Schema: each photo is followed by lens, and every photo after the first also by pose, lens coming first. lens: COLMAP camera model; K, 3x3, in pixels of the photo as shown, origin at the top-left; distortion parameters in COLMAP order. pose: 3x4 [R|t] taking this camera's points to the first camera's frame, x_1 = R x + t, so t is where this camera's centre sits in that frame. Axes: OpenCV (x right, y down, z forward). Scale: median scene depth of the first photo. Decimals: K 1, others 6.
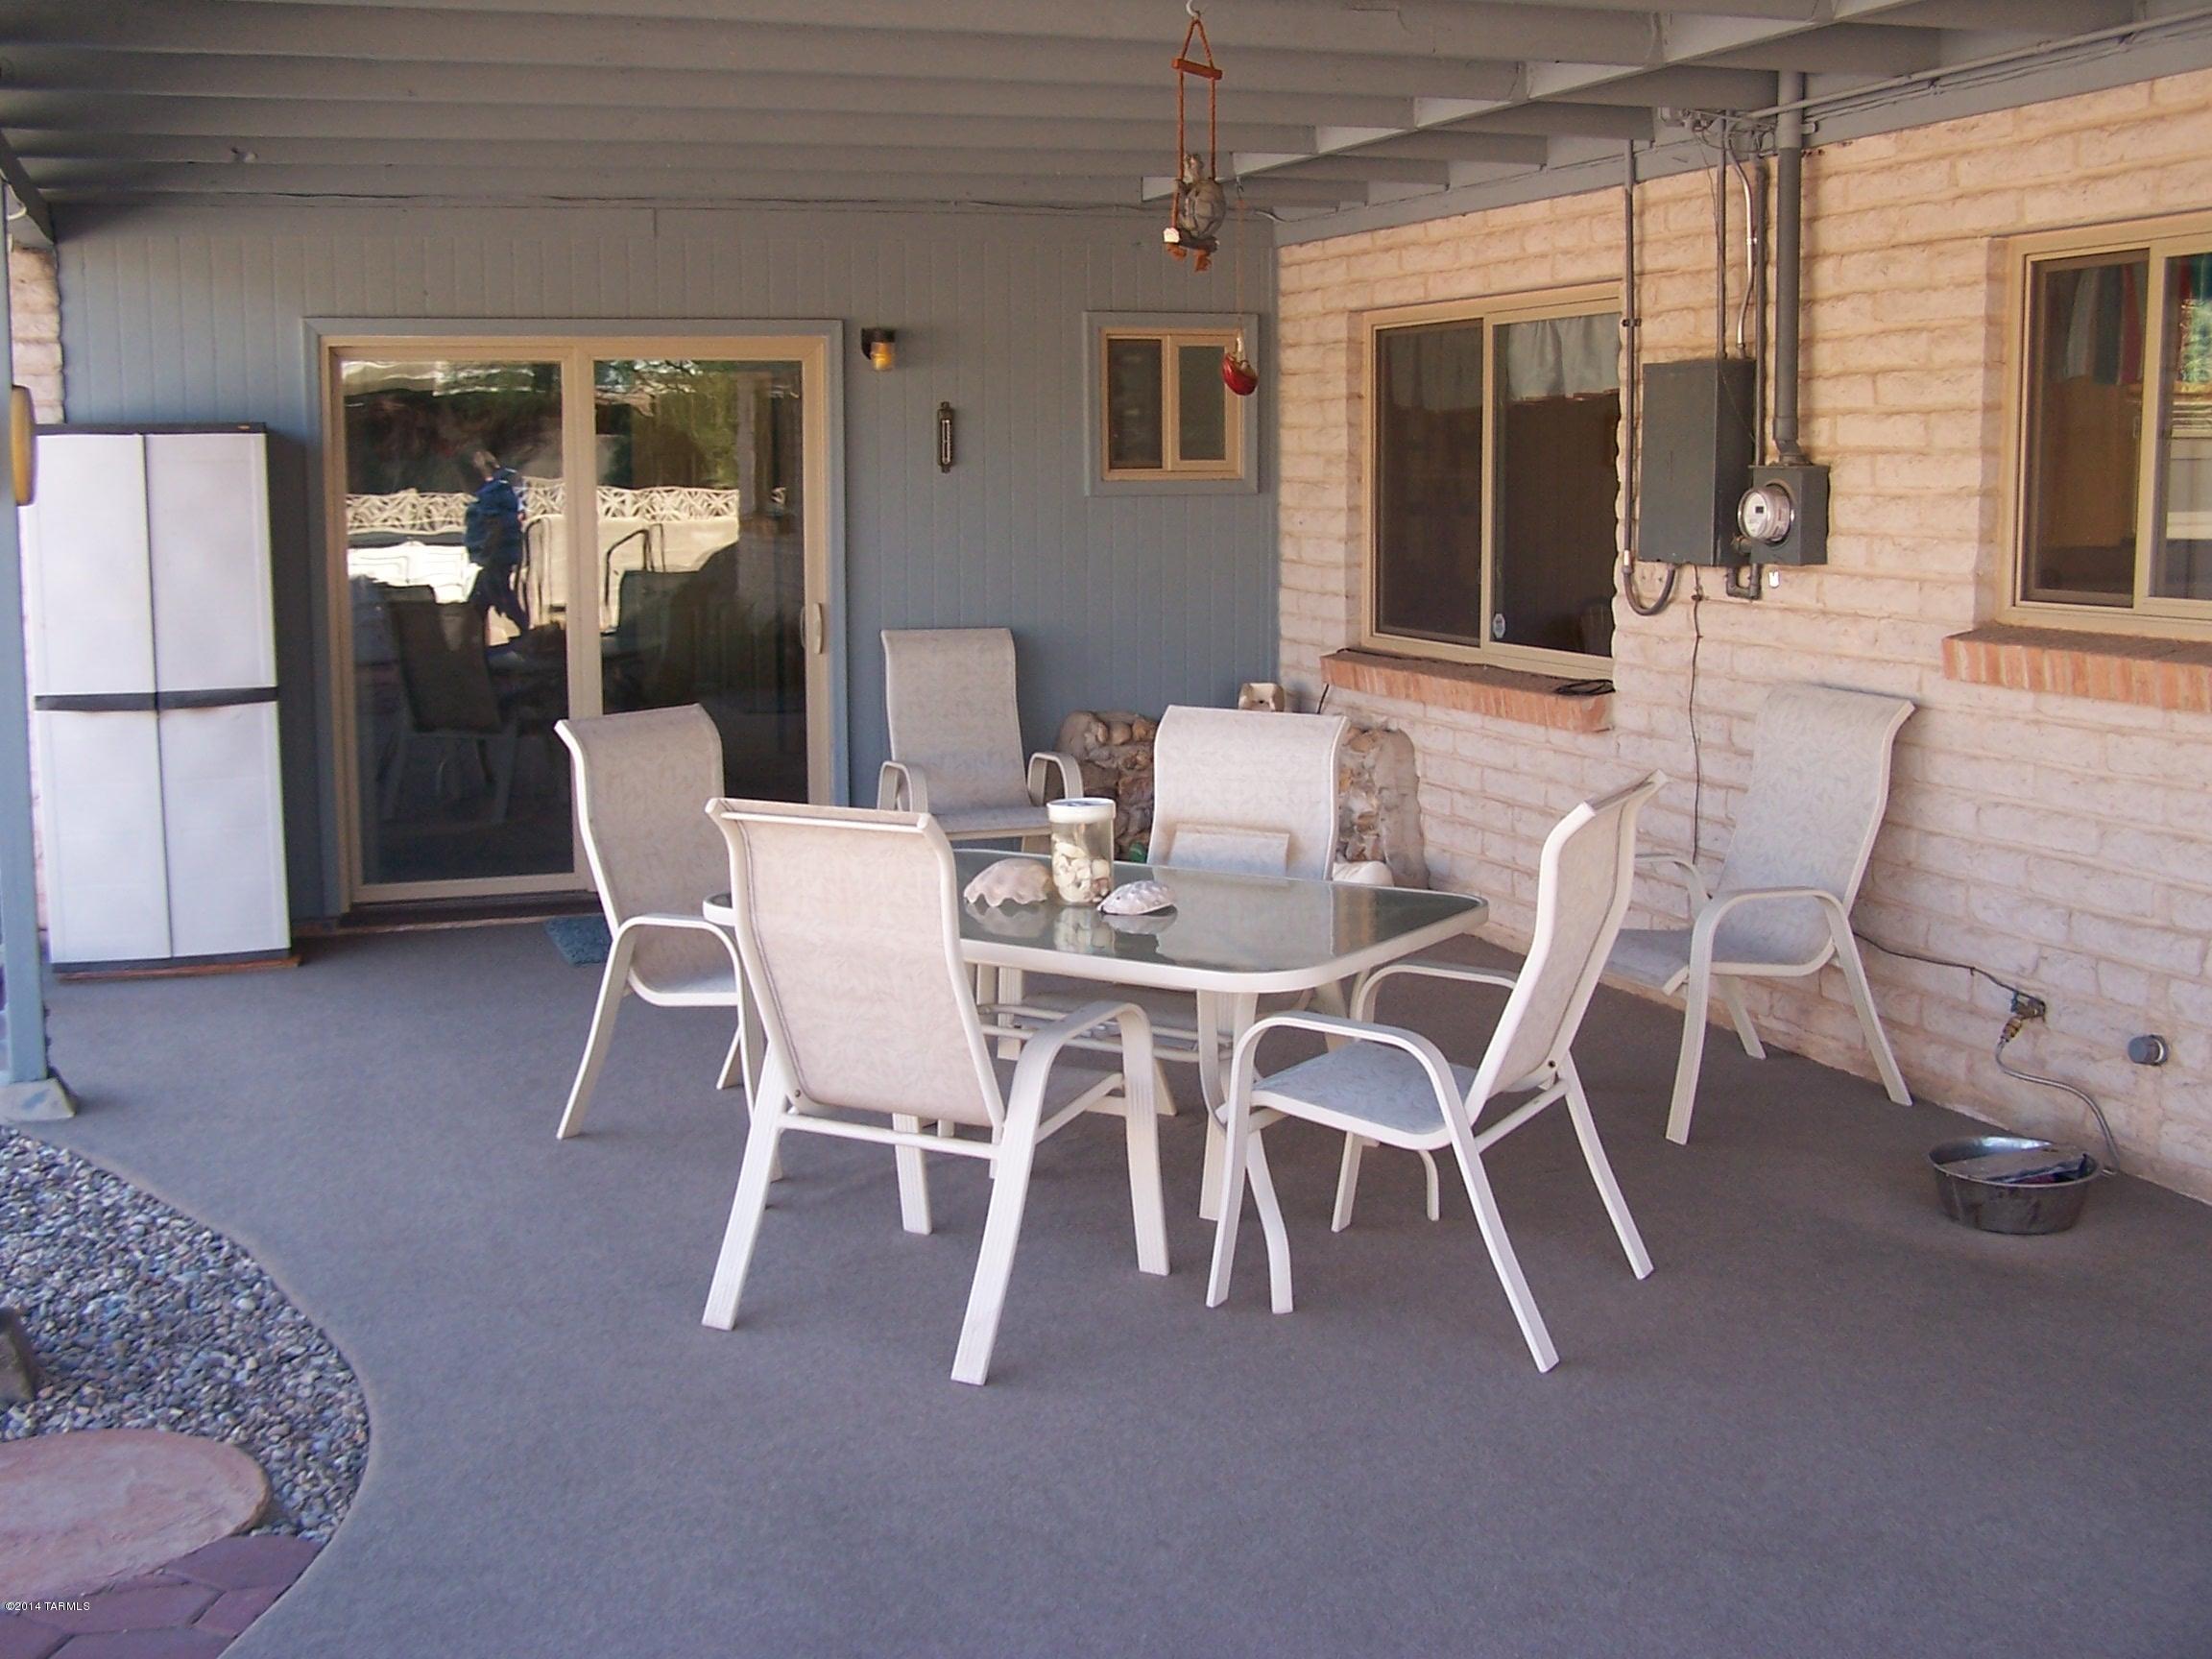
lens RADIAL K [[2537.1, 0, 1095.6], [0, 2537.1, 753.3], [0, 0, 1]] dist [0.003631, 0.389656]
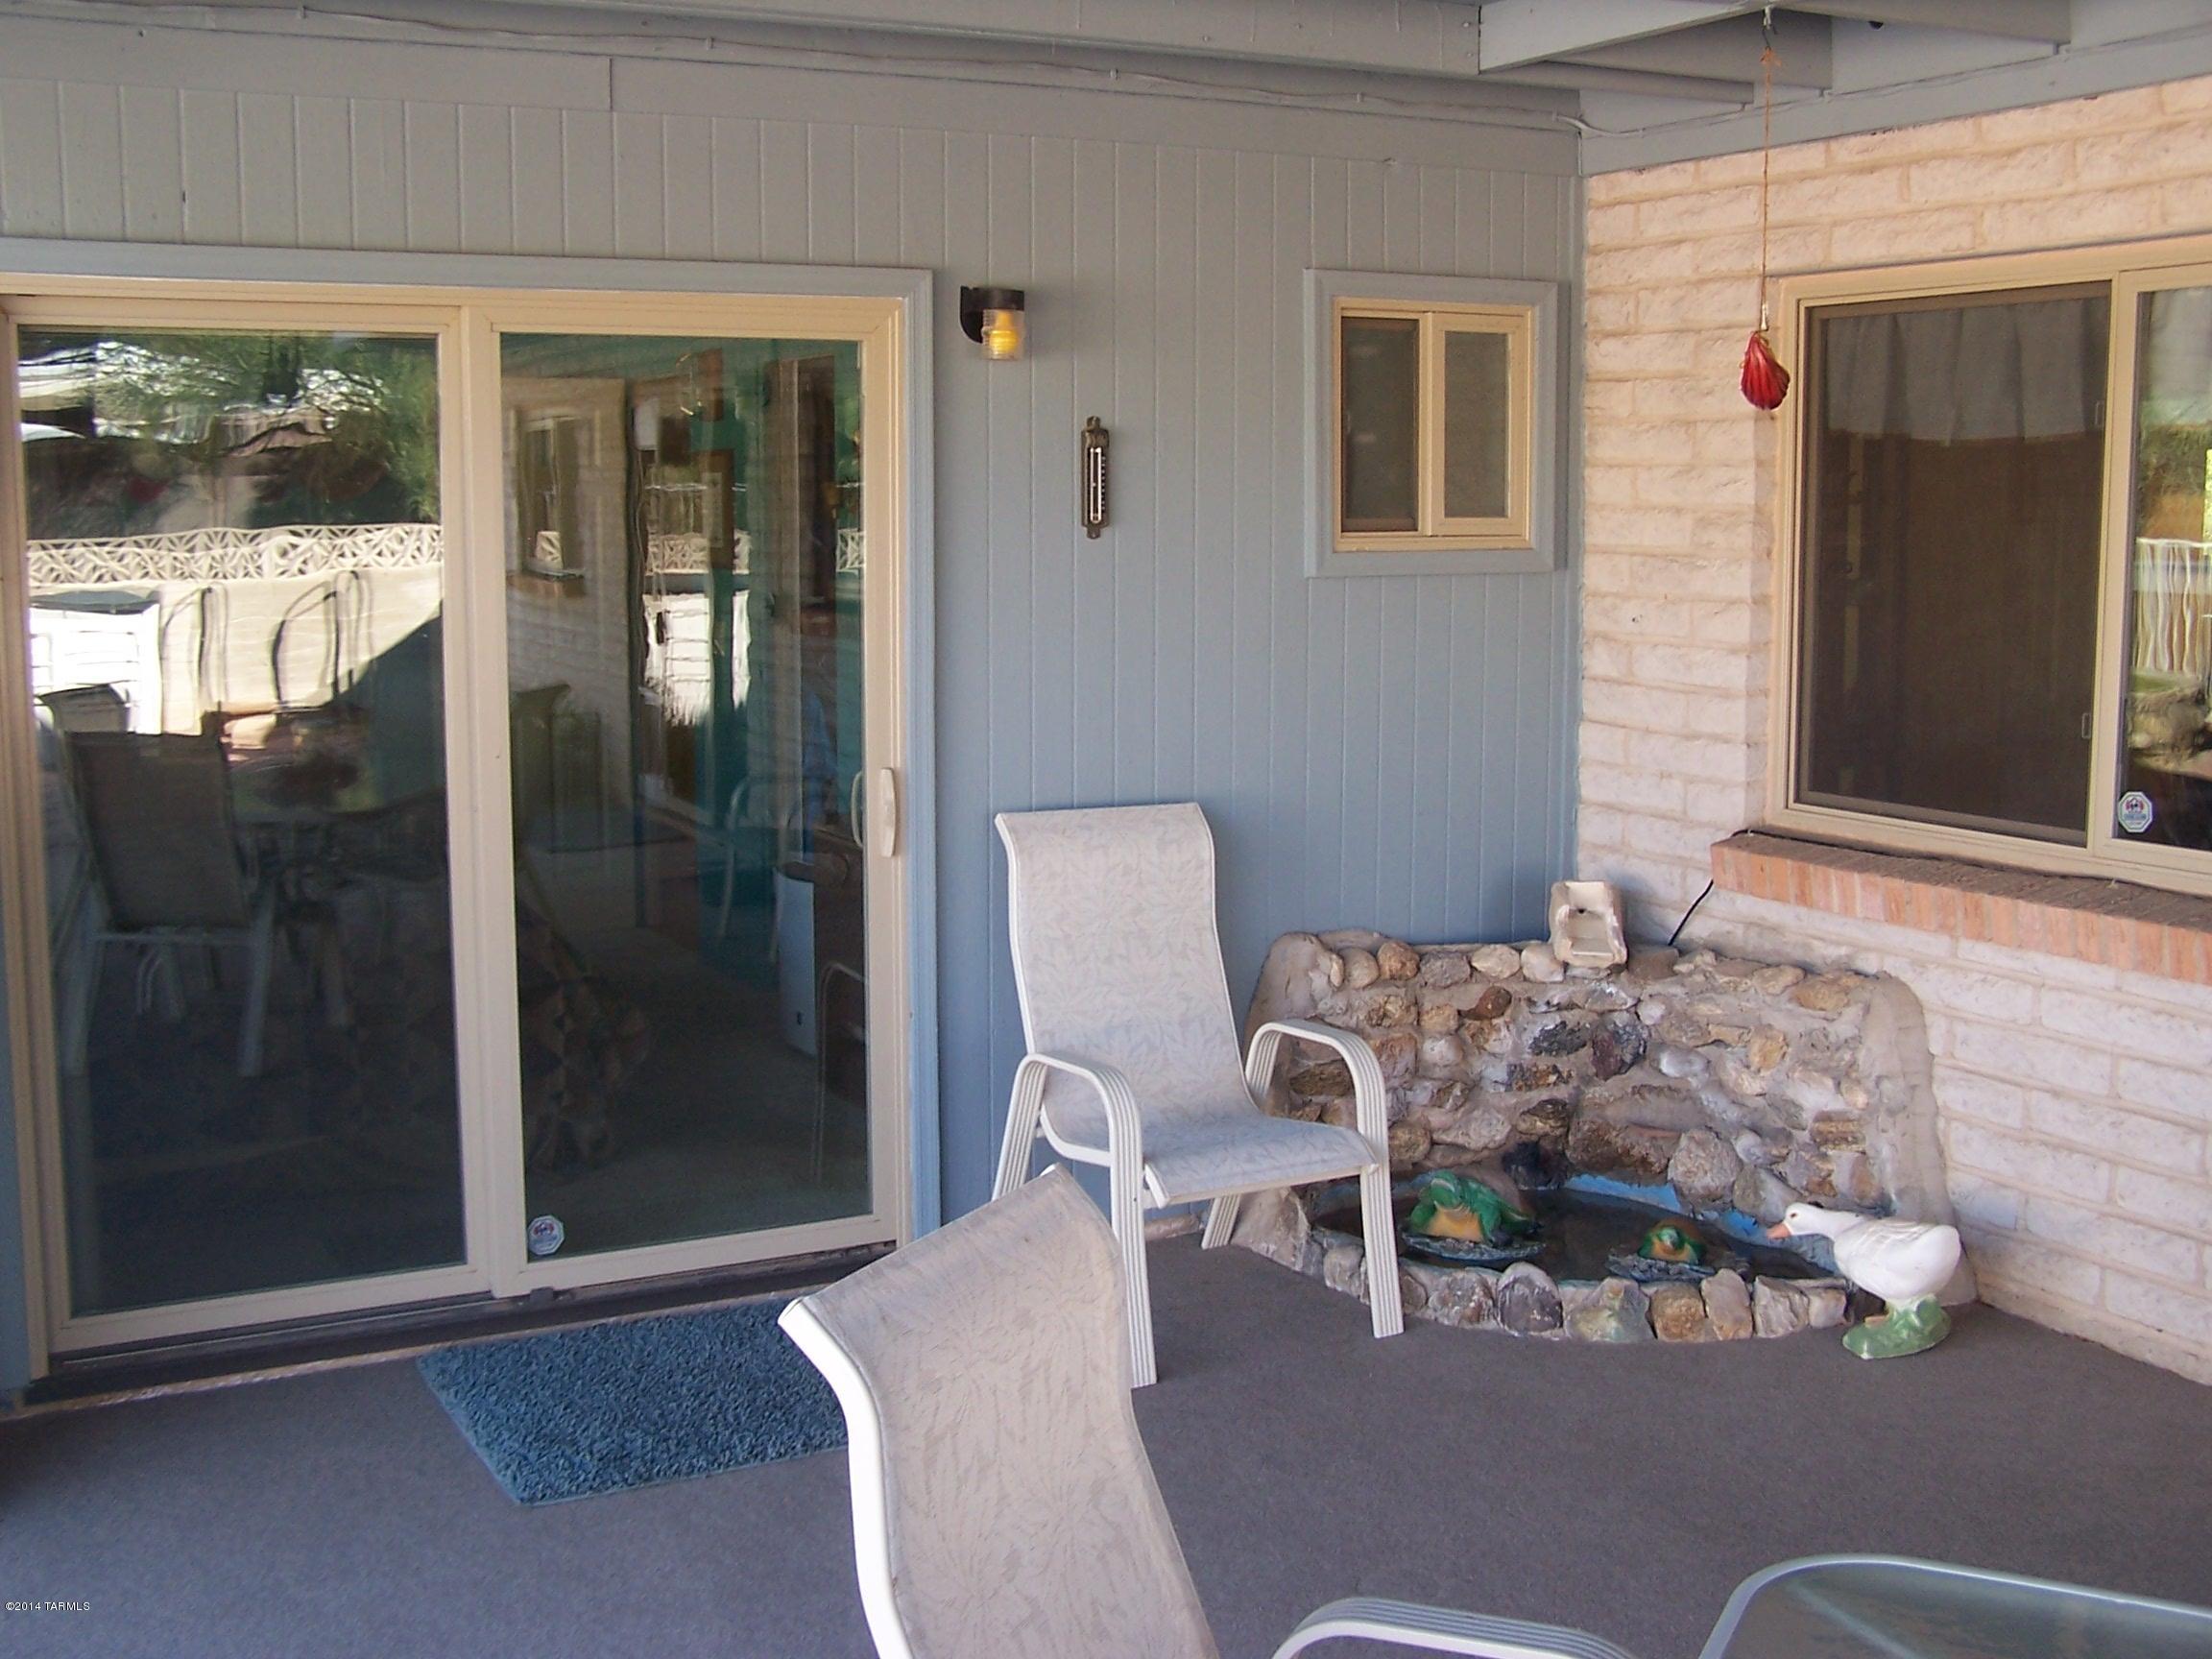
lens RADIAL K [[2425.0, 0, 1106.0], [0, 2425.0, 829.5], [0, 0, 1]] dist [-0.106500, 0.275140]
pose [[0.985605, -0.018742, 0.168025, -0.151722], [0.015026, 0.999614, 0.023362, -0.057258], [-0.168398, -0.020501, 0.985506, 0.454509]]
